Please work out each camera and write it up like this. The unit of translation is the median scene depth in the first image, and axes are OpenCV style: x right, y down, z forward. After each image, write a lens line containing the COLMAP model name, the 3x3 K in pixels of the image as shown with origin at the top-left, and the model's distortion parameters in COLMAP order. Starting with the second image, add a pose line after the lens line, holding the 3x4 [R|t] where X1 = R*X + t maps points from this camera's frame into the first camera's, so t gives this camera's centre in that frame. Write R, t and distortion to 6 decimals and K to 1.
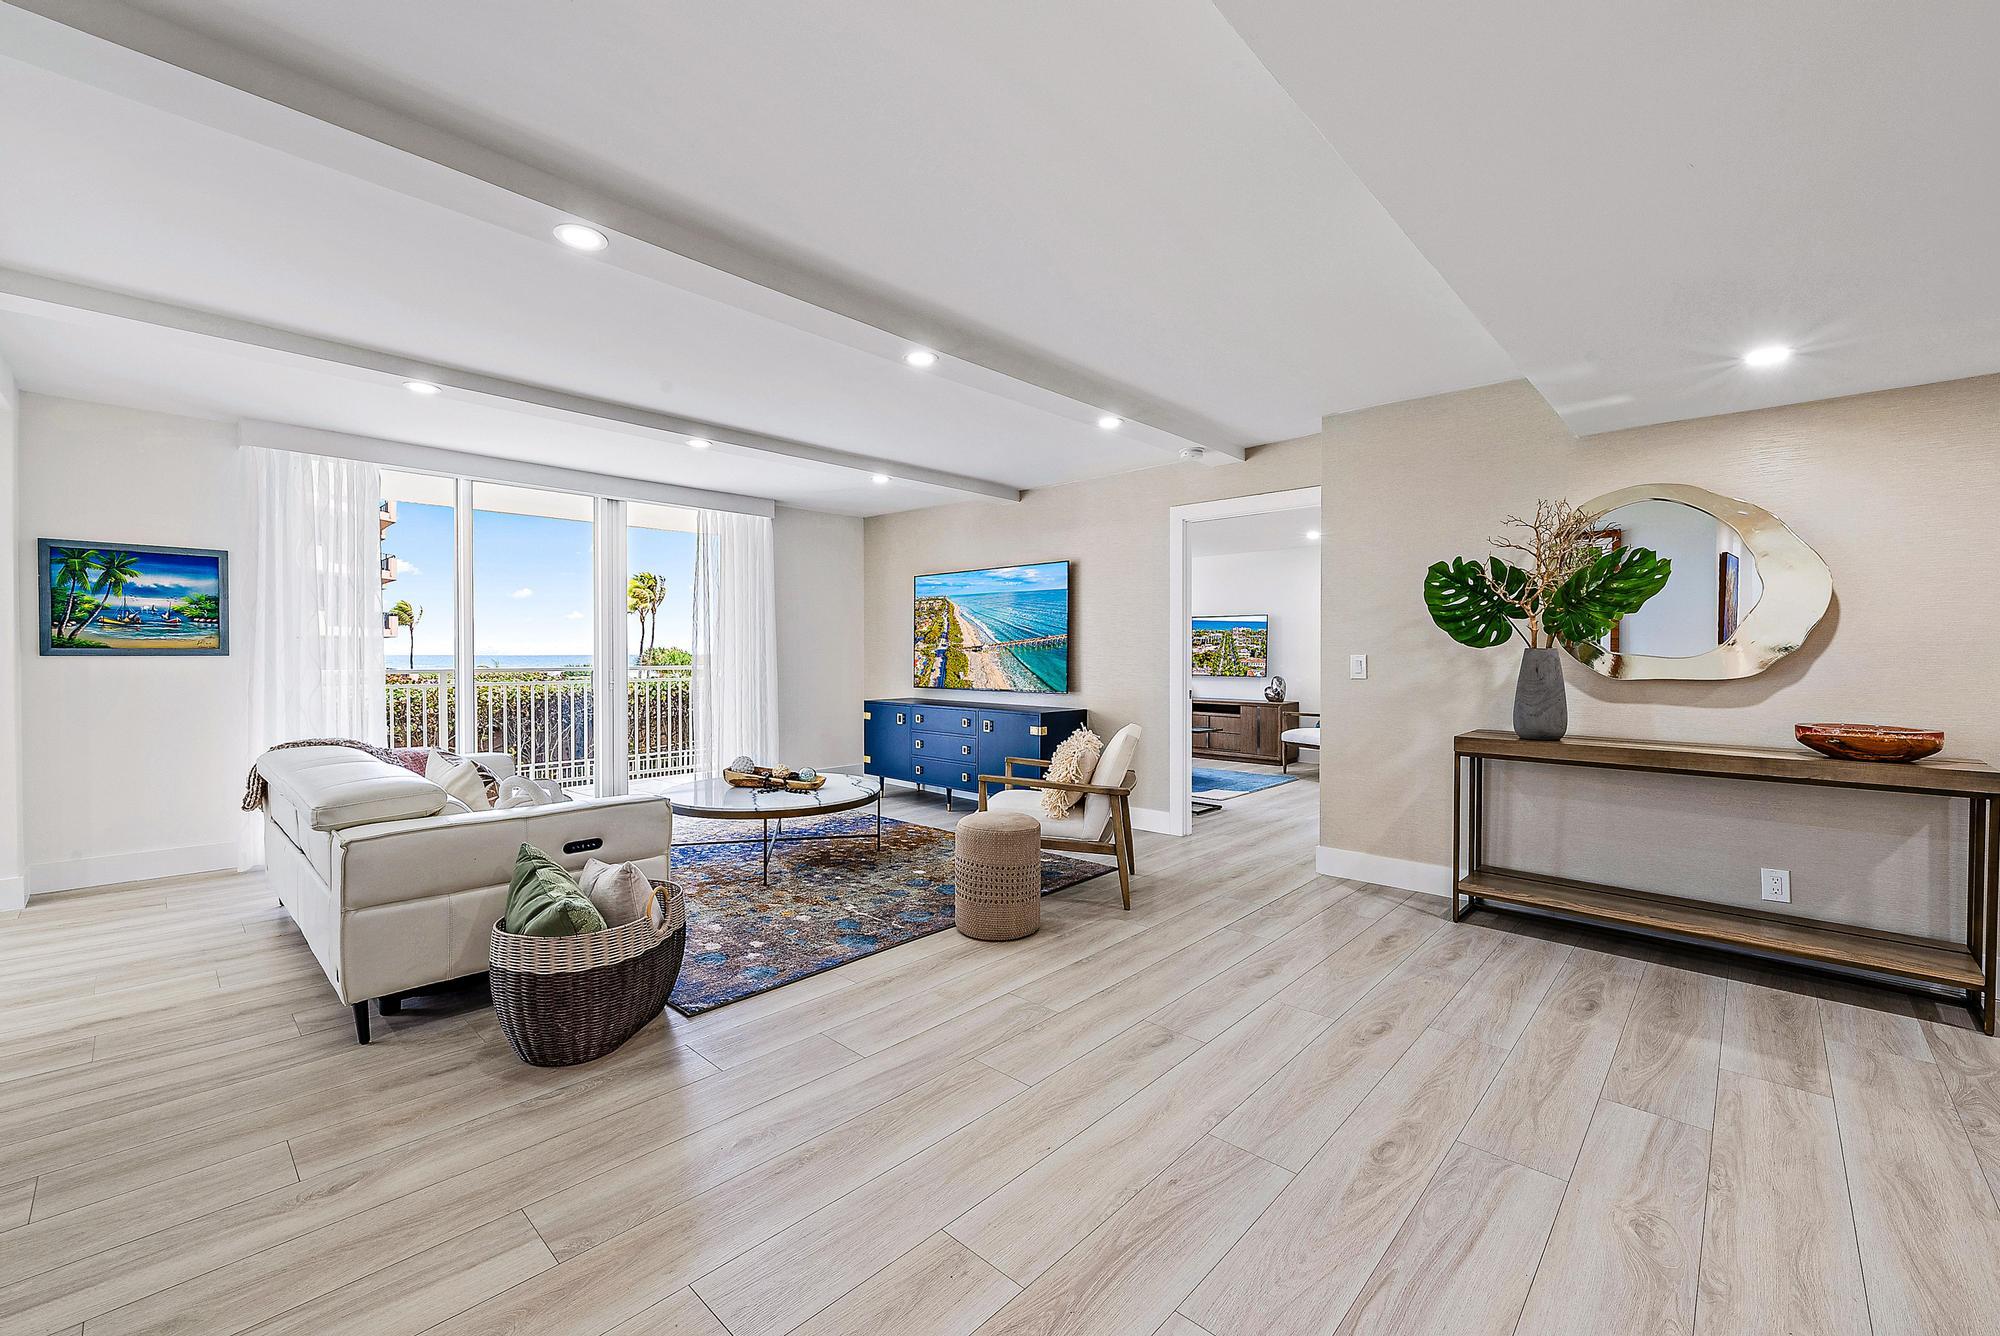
lens RADIAL K [[819.2, 0, 1003.6], [0, 819.2, 666.4], [0, 0, 1]] dist [0.004989, -0.000413]
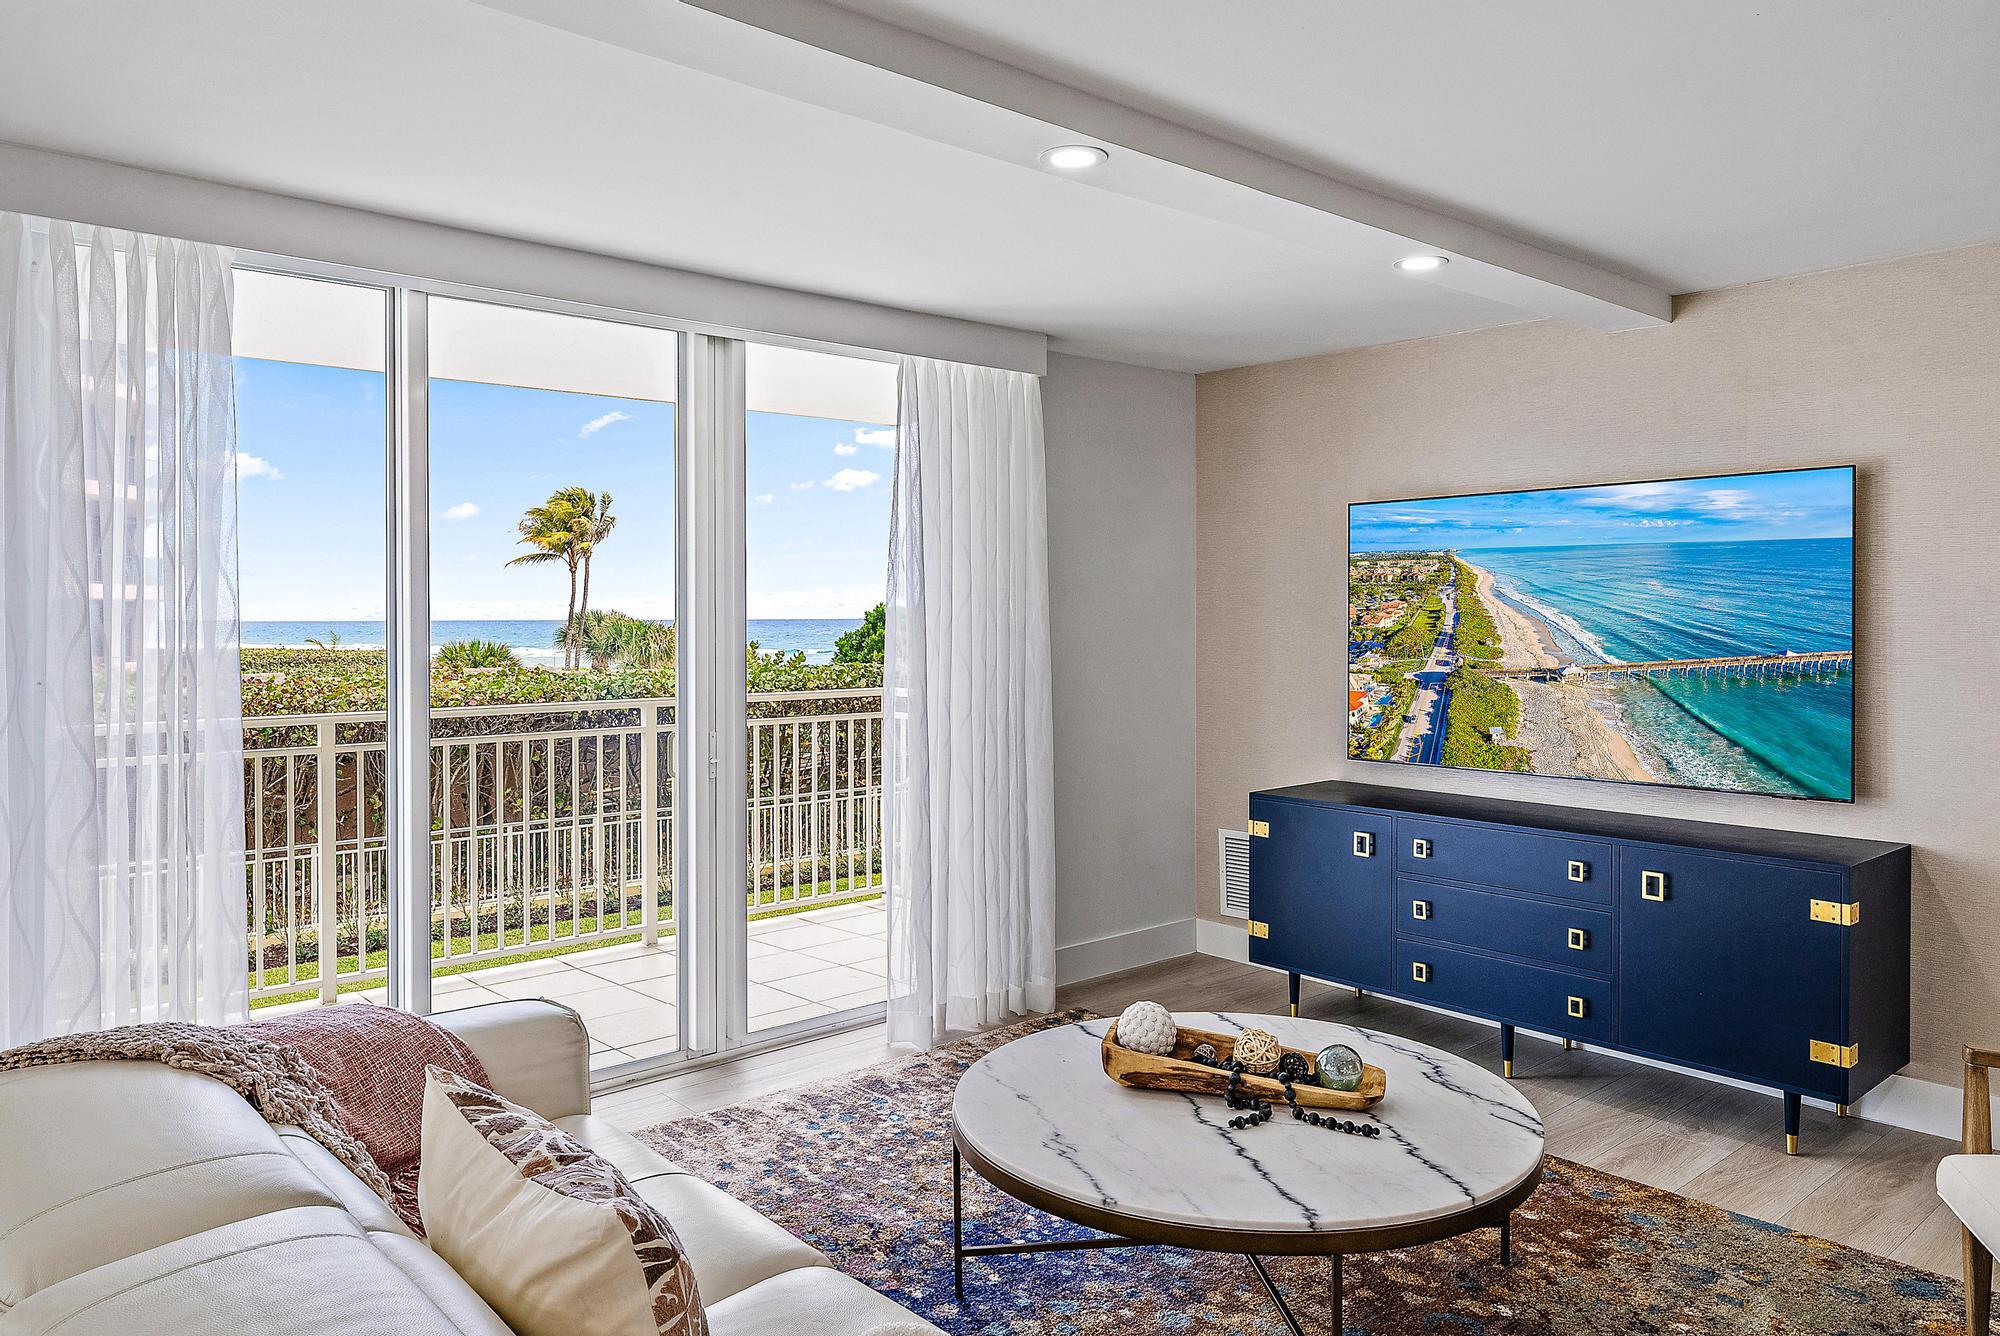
lens RADIAL K [[1361.5, 0, 997.4], [0, 1361.5, 625.8], [0, 0, 1]] dist [0.011150, -0.001976]
pose [[0.995606, -0.001944, -0.093625, -0.268828], [0.001354, 0.999979, -0.006362, -0.047573], [0.093636, 0.006208, 0.995587, 0.307801]]
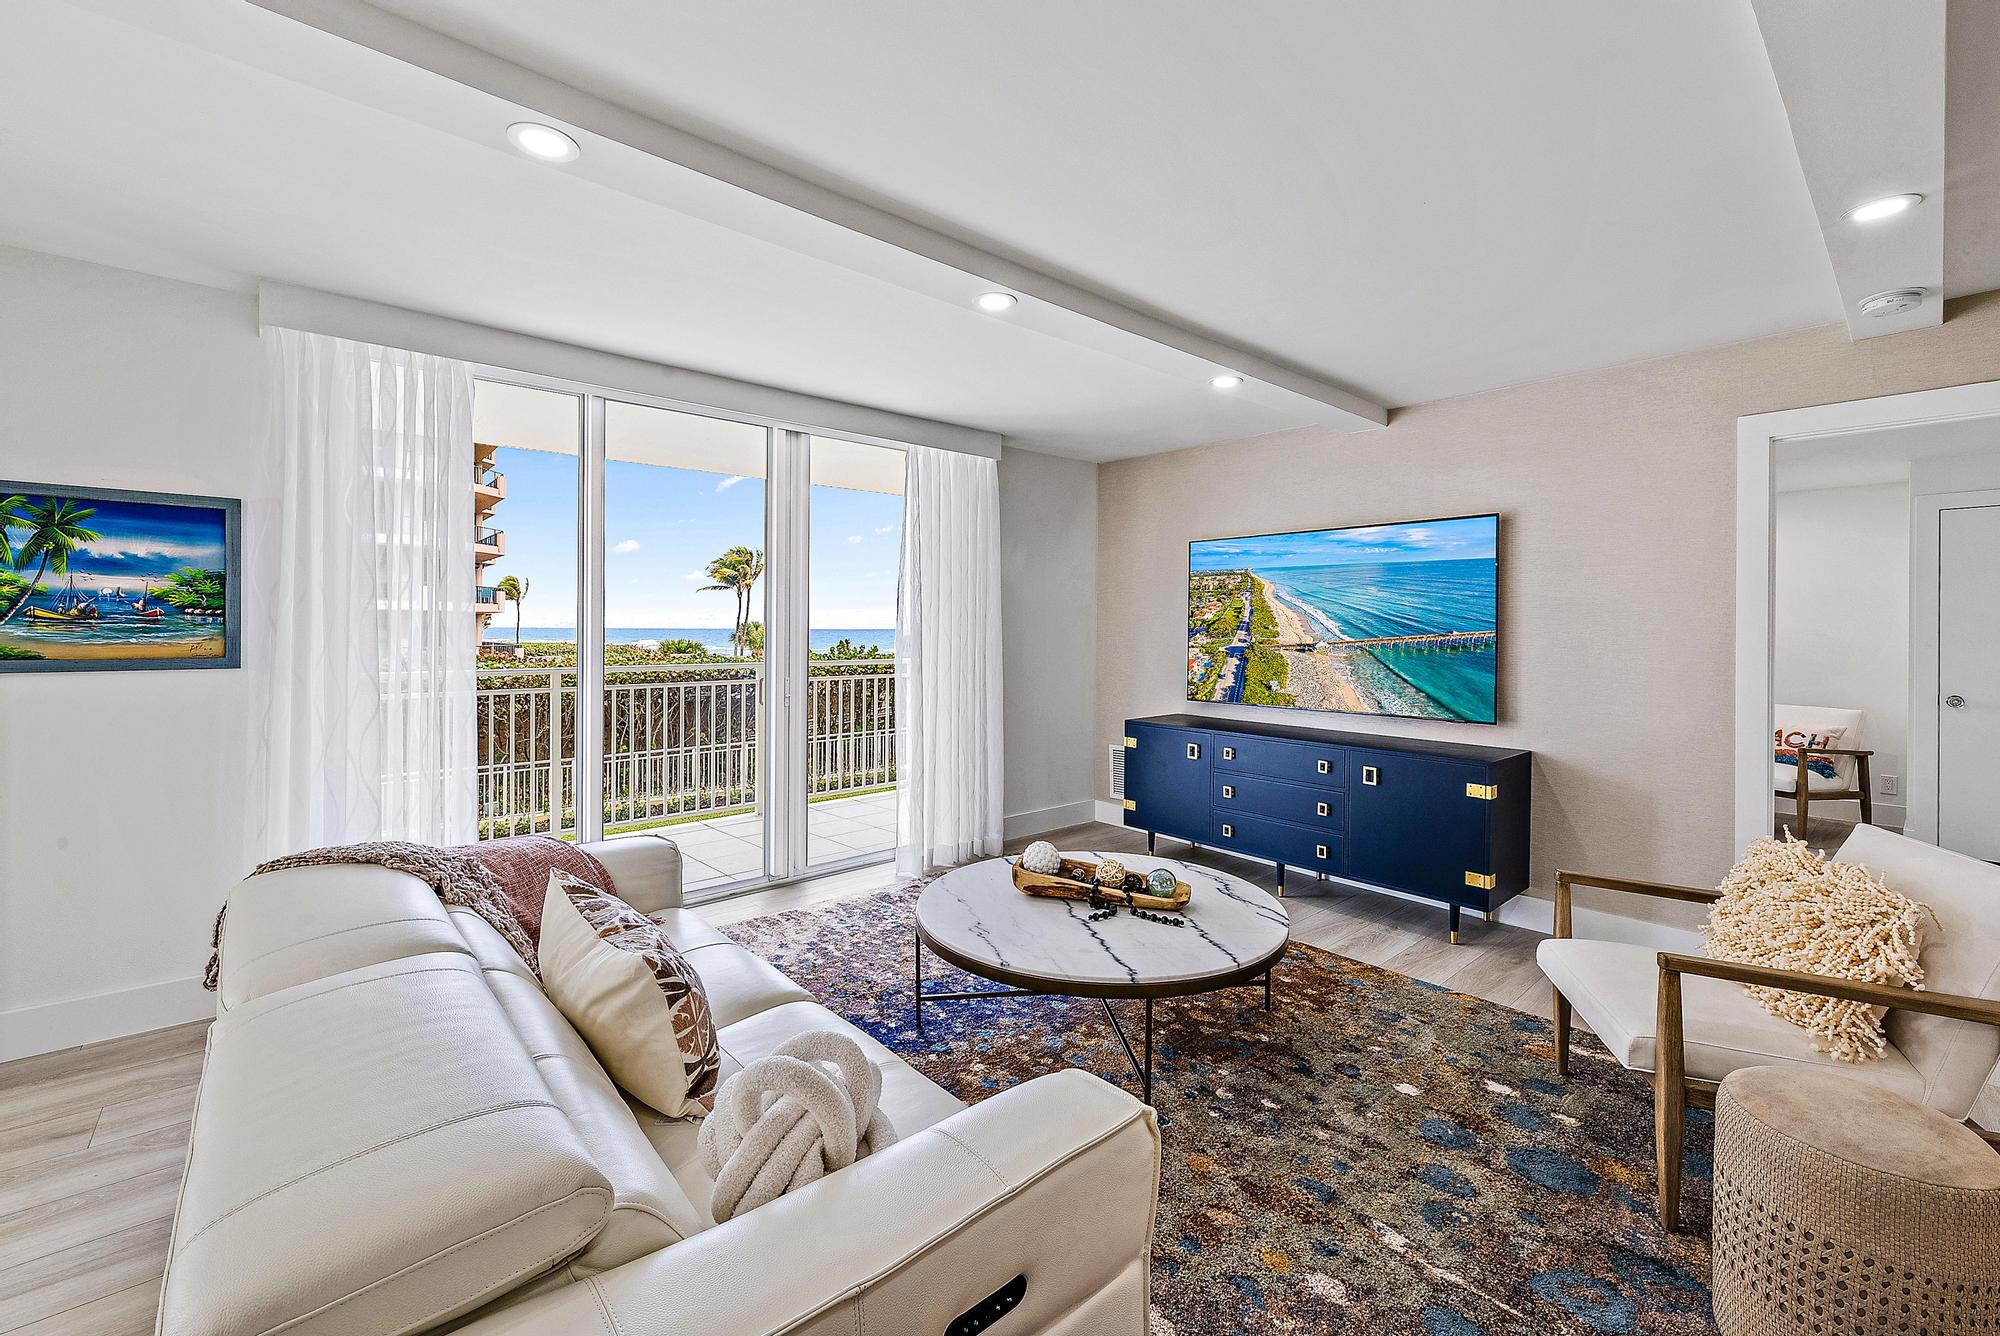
lens RADIAL K [[819.2, 0, 997.5], [0, 819.2, 628.0], [0, 0, 1]] dist [0.004989, -0.000413]
pose [[0.995437, 0.004776, -0.095303, -0.241451], [-0.006149, 0.999881, -0.014118, -0.029196], [0.095224, 0.014640, 0.995348, 0.334872]]
